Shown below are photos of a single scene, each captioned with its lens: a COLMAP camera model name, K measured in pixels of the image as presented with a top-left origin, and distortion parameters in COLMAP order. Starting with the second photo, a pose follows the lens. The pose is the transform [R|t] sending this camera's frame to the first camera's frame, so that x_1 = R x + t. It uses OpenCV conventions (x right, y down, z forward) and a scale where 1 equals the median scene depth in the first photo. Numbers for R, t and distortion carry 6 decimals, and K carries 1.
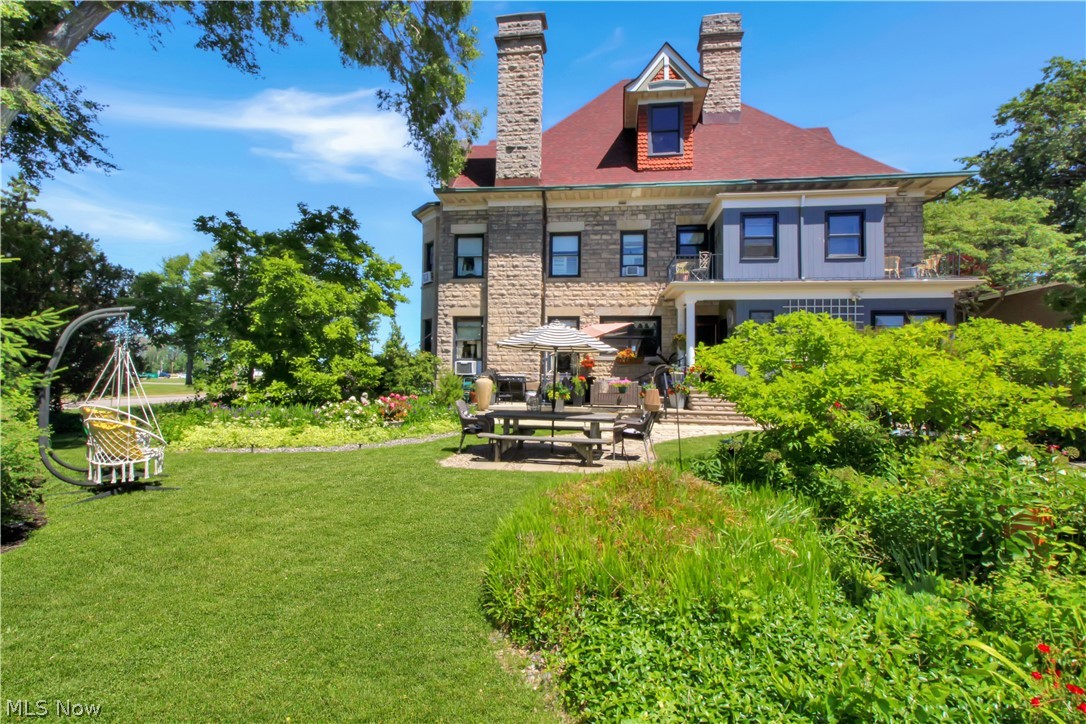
lens RADIAL K [[509.8, 0, 545.5], [0, 509.8, 356.6], [0, 0, 1]] dist [-0.000151, 0.000652]
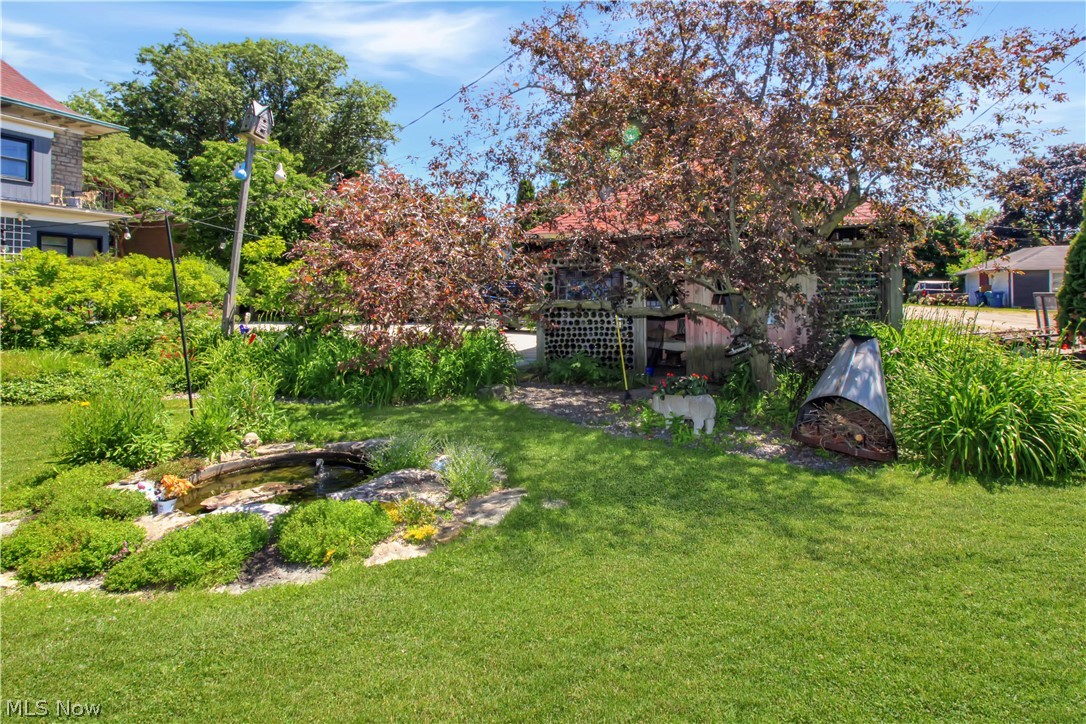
lens RADIAL K [[577.3, 0, 550.3], [0, 577.3, 280.1], [0, 0, 1]] dist [0.000209, 0.000285]
pose [[0.211558, 0.005220, 0.977352, -0.364406], [-0.027760, 0.999614, 0.000670, -0.014040], [-0.976971, -0.027273, 0.211621, -0.376689]]
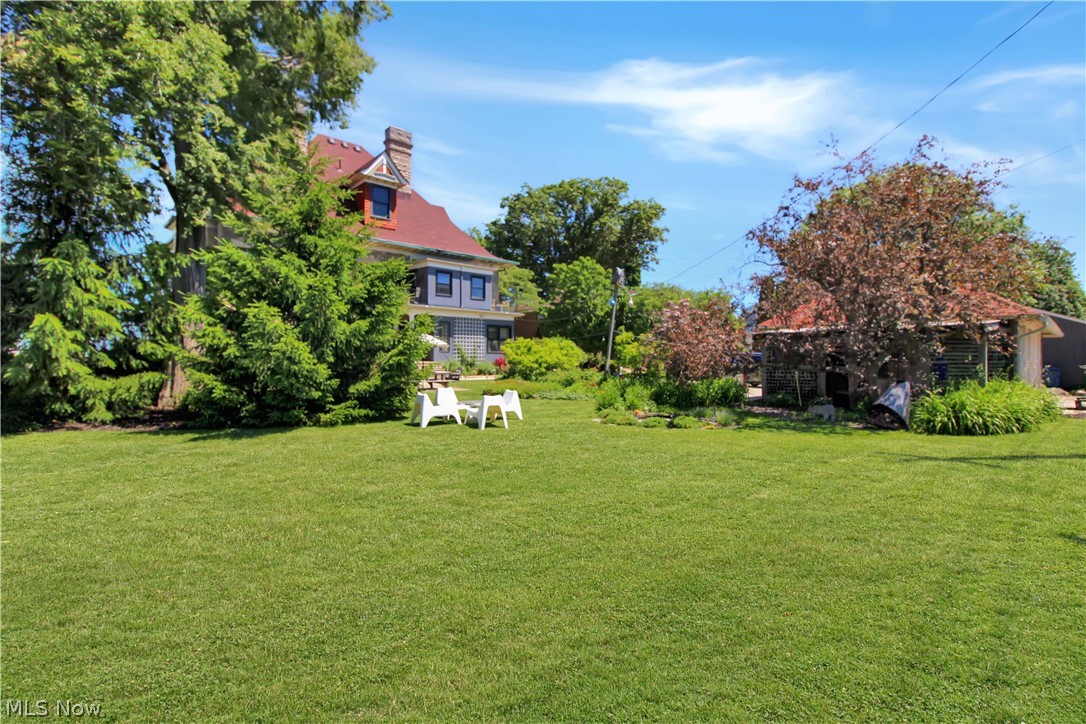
lens RADIAL K [[509.8, 0, 545.4], [0, 509.8, 361.0], [0, 0, 1]] dist [-0.000151, 0.000652]
pose [[0.632809, -0.016262, 0.774137, -0.870052], [-0.025413, 0.998805, 0.041755, -0.031148], [-0.773891, -0.046096, 0.631639, -0.556321]]
